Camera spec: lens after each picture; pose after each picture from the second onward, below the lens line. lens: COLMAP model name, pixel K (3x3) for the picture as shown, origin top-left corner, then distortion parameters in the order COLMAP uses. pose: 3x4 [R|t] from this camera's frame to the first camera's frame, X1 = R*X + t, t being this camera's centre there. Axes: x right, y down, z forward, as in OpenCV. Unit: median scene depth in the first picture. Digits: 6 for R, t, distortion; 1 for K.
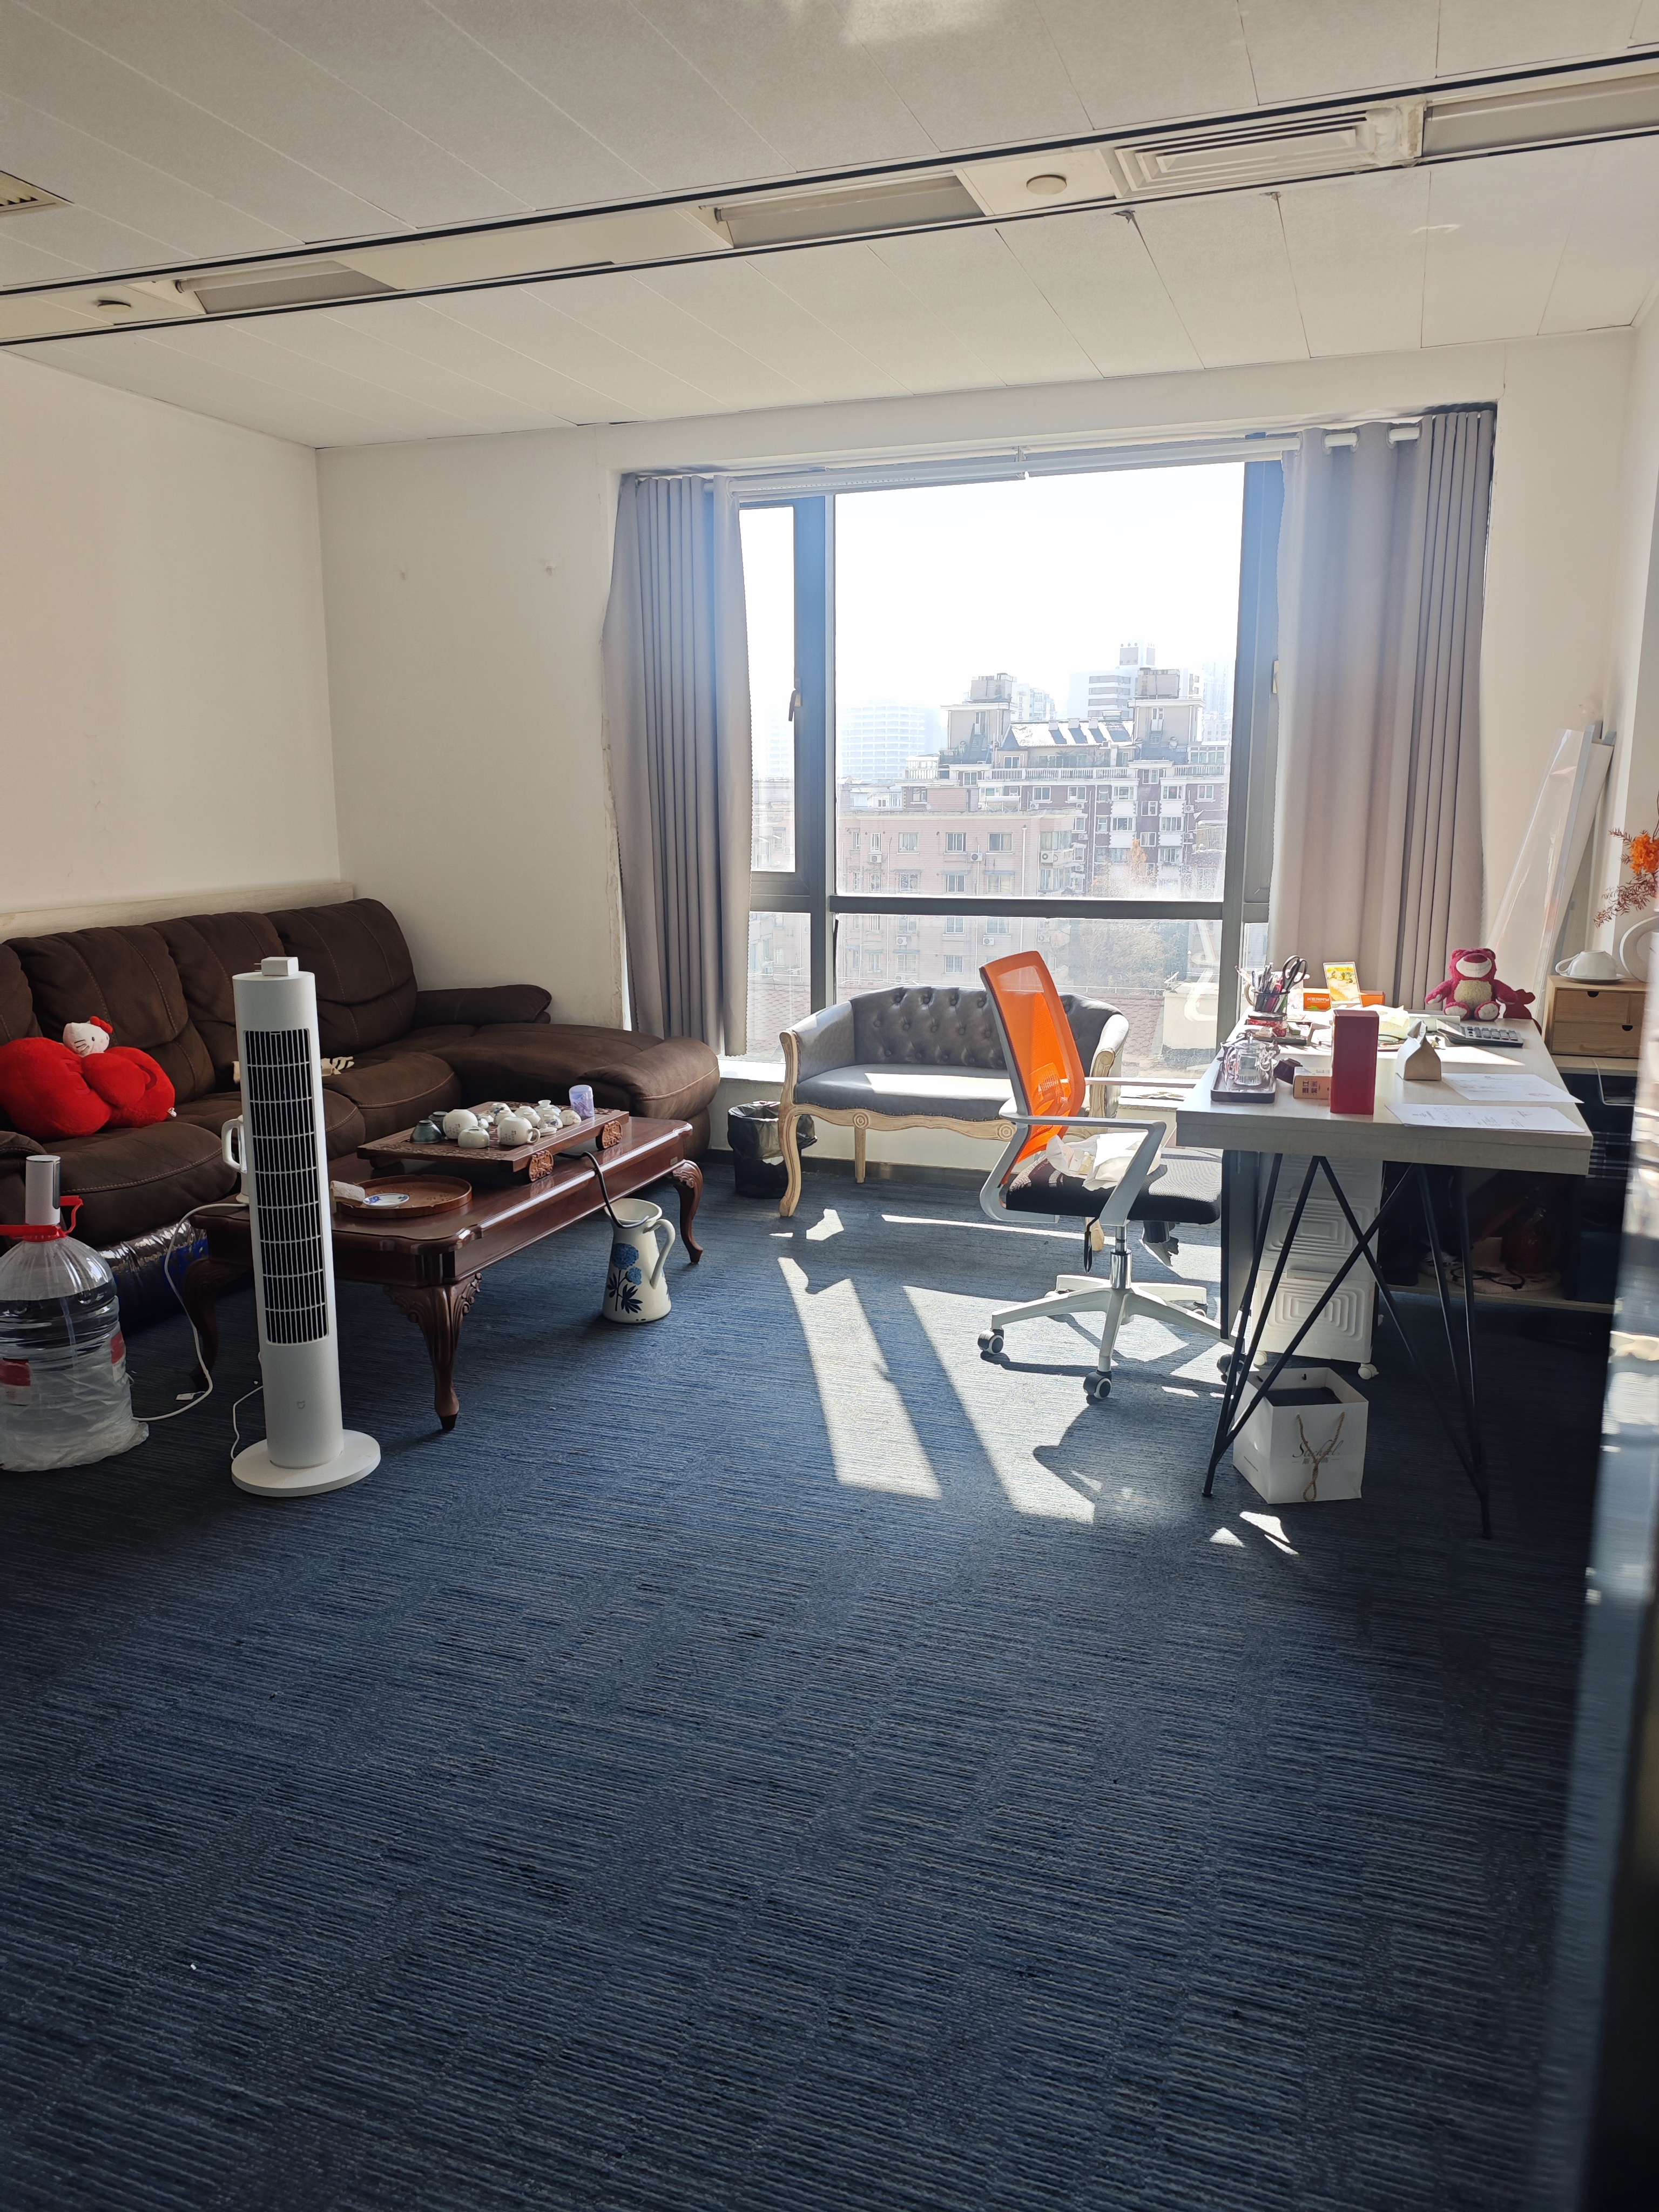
lens RADIAL K [[1545.9, 0, 805.8], [0, 1545.9, 1126.5], [0, 0, 1]] dist [0.016711, -0.013671]
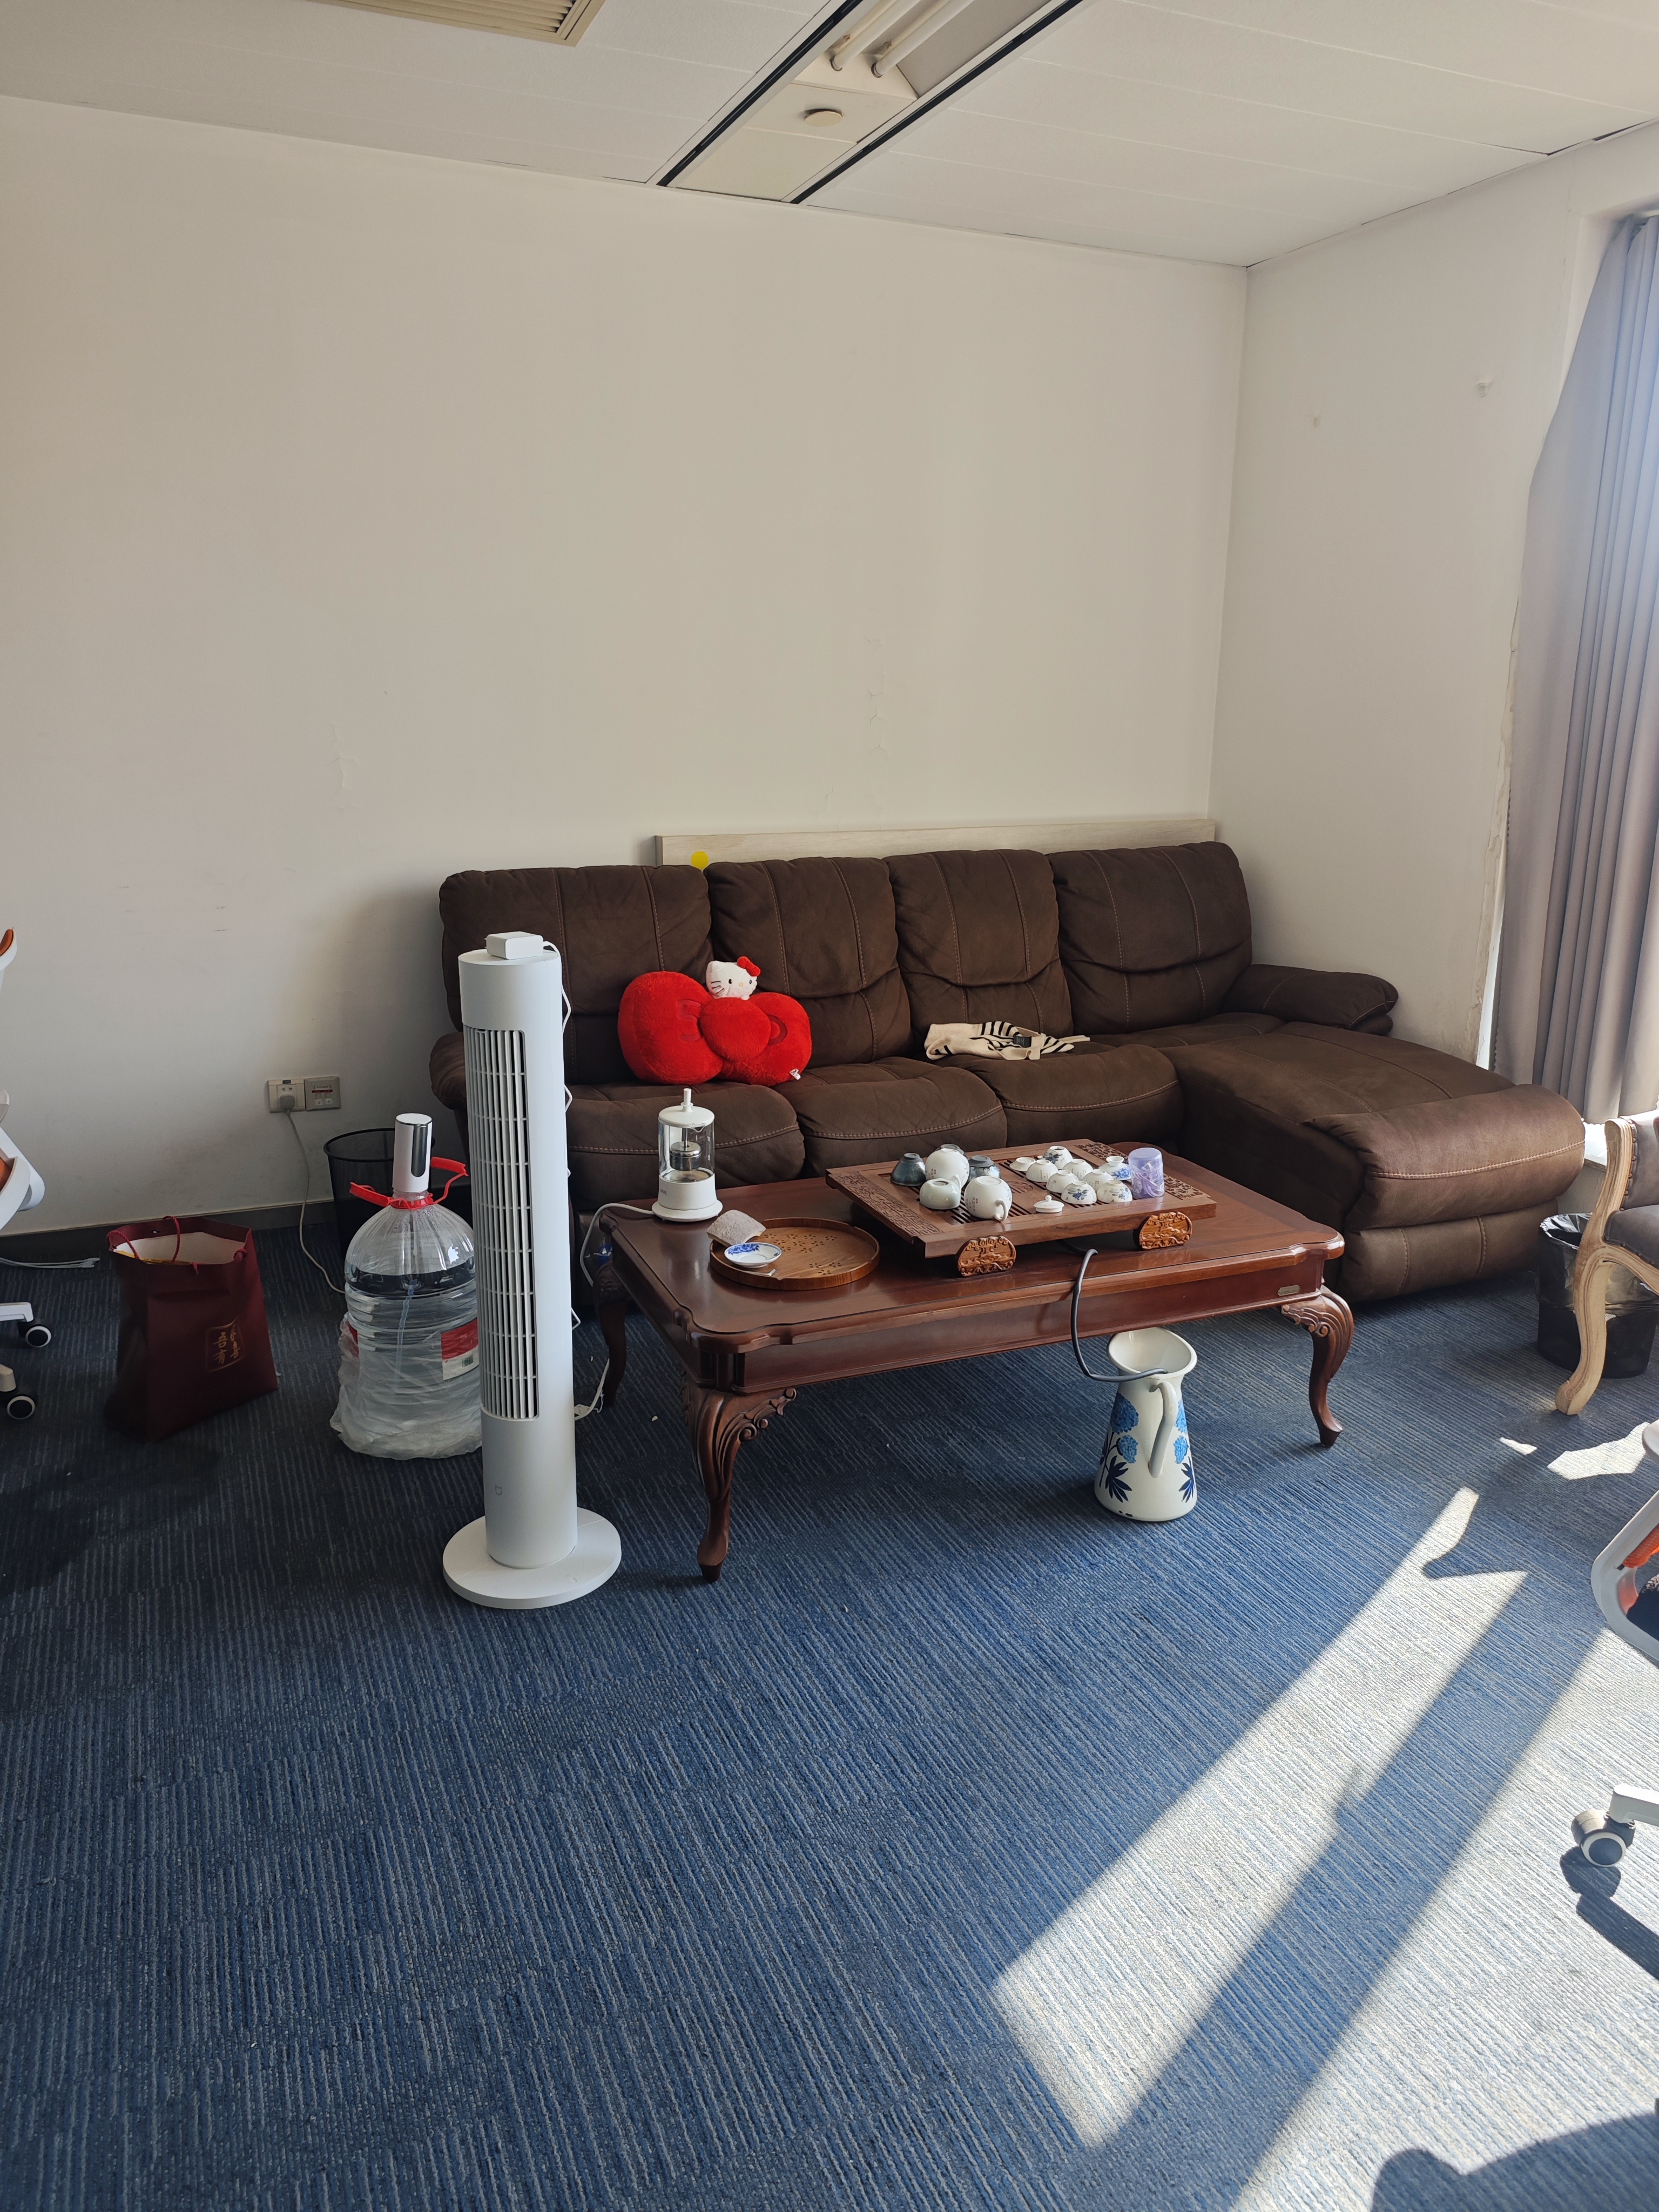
lens RADIAL K [[1545.9, 0, 818.1], [0, 1545.9, 1084.7], [0, 0, 1]] dist [0.016711, -0.013671]
pose [[0.677499, 0.186665, -0.711443, 0.225834], [-0.162244, 0.981362, 0.102981, -0.096229], [0.717406, 0.045658, 0.695157, 0.398506]]
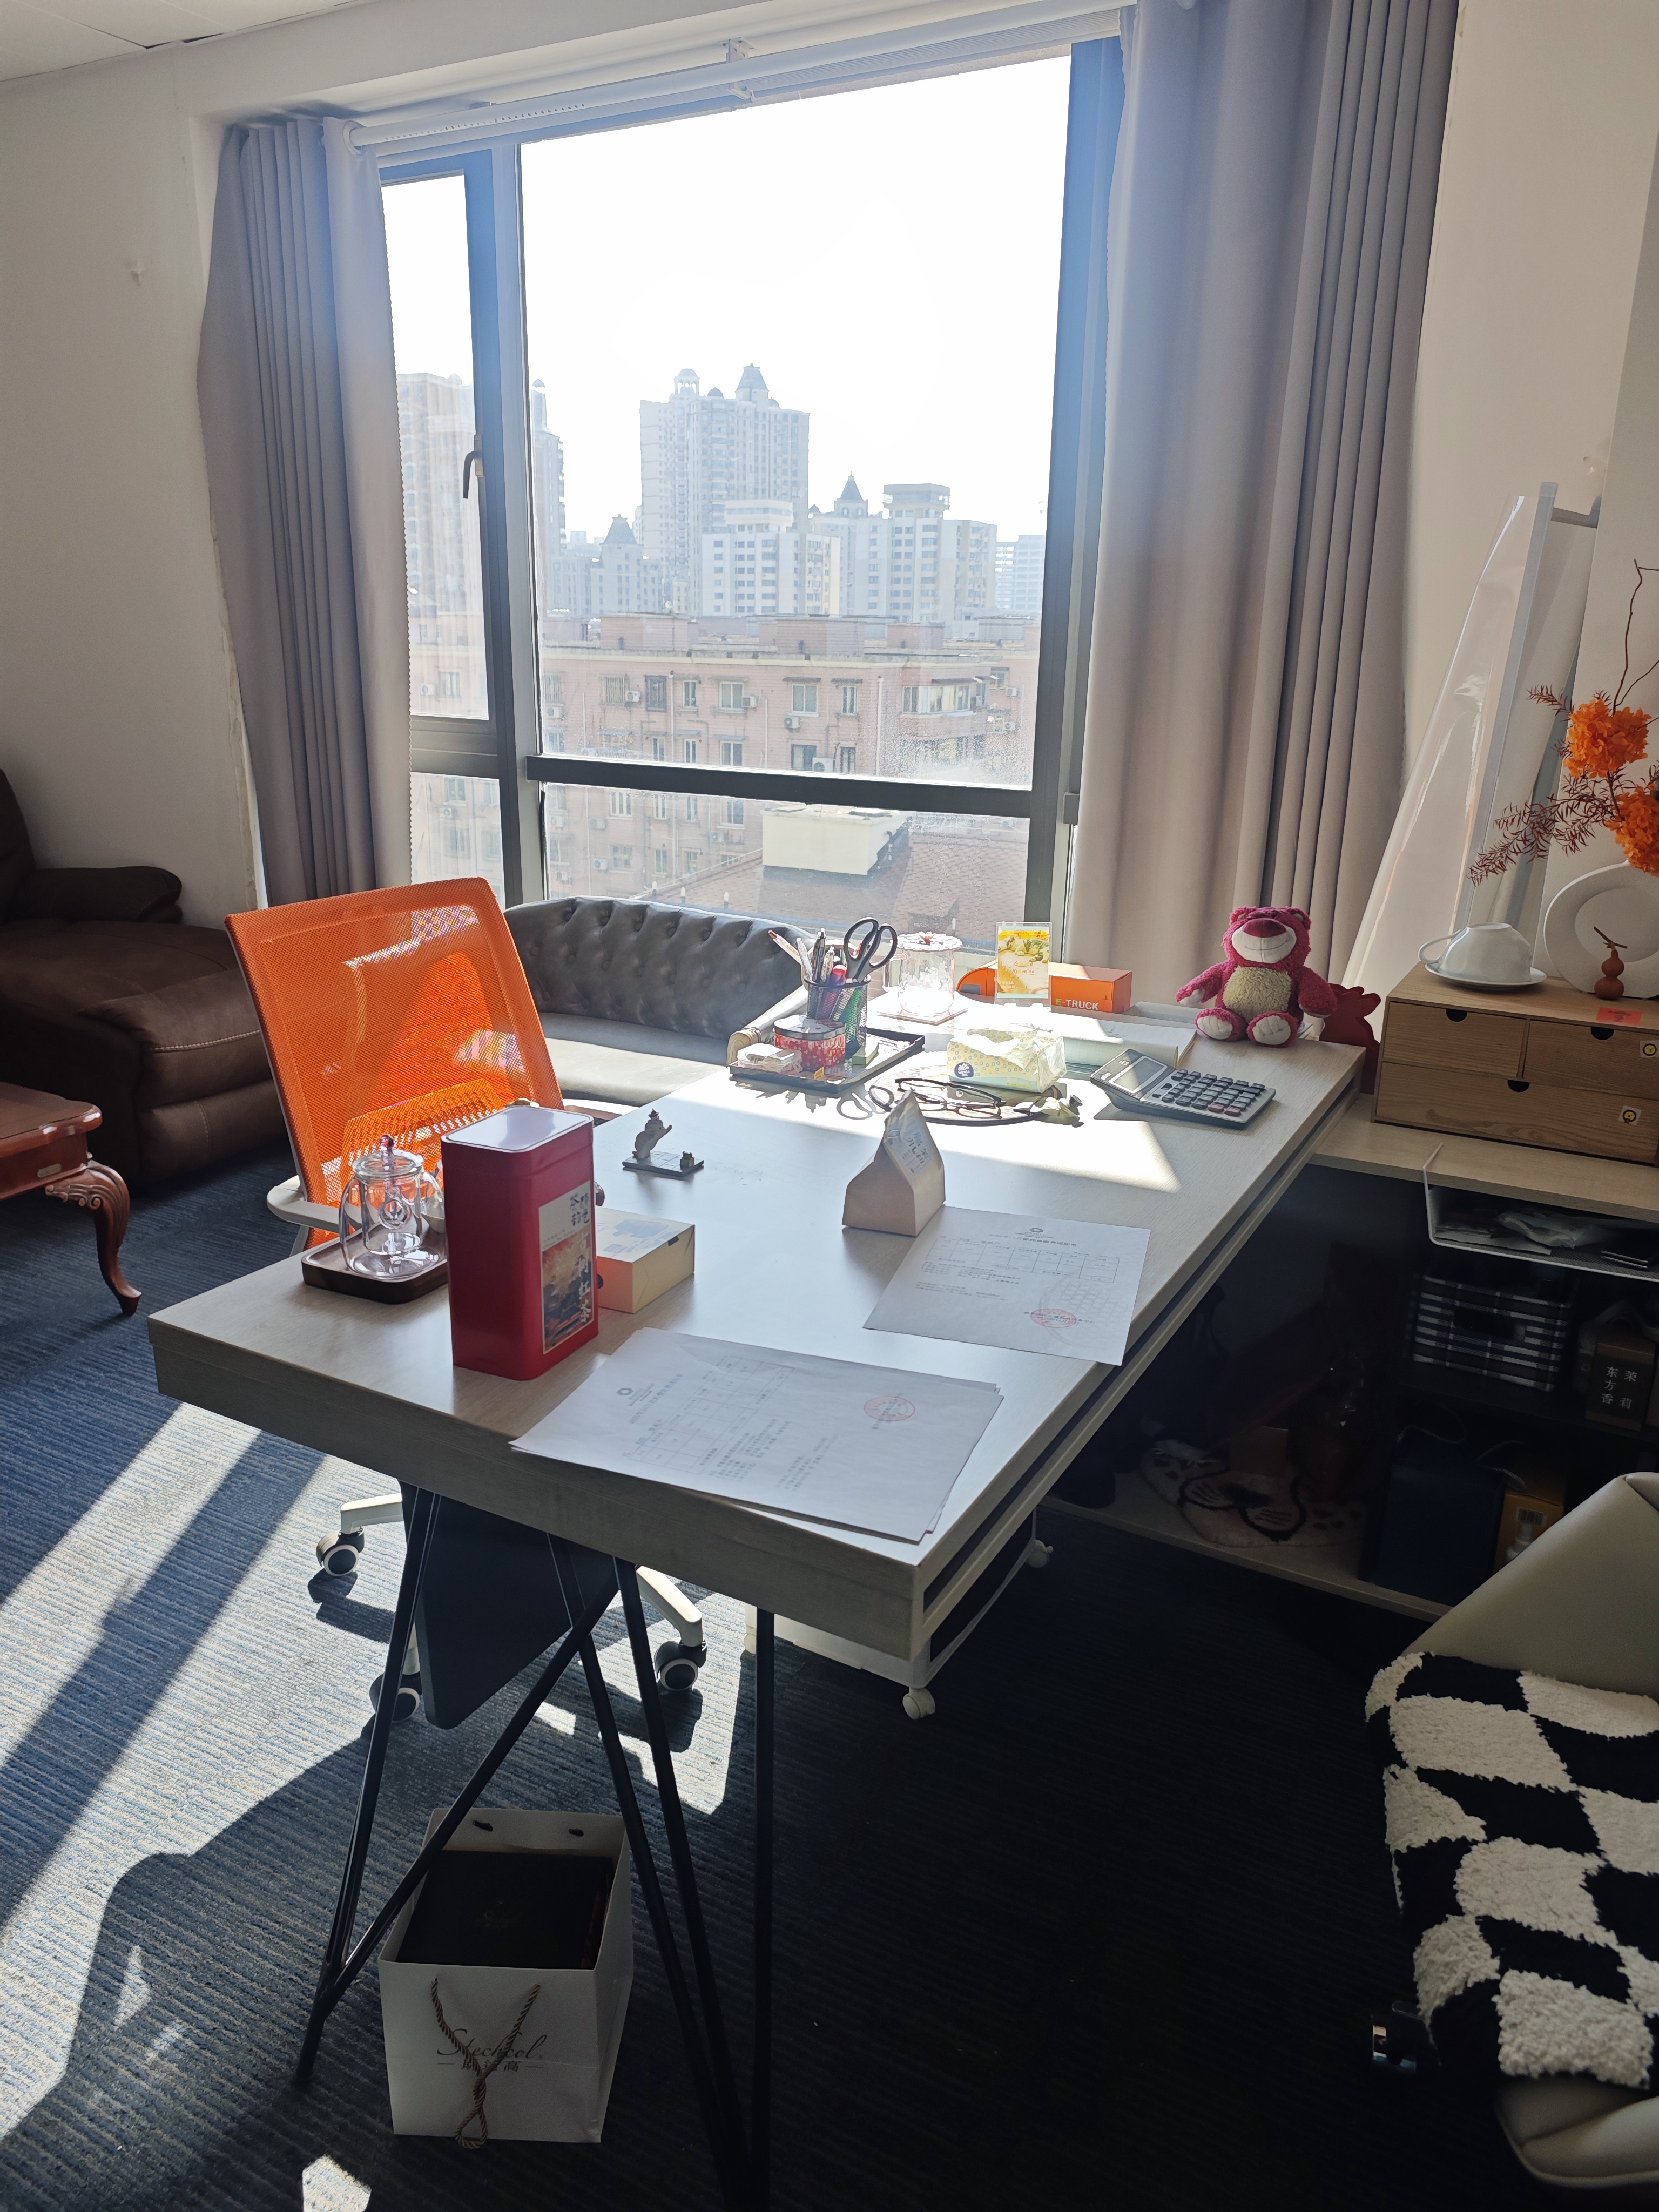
lens RADIAL K [[1545.9, 0, 837.1], [0, 1545.9, 1092.3], [0, 0, 1]] dist [0.016711, -0.013671]
pose [[0.988445, 0.060039, -0.139180, 0.329409], [-0.048606, 0.995268, 0.084142, -0.081056], [0.143573, -0.076404, 0.986686, 0.400572]]
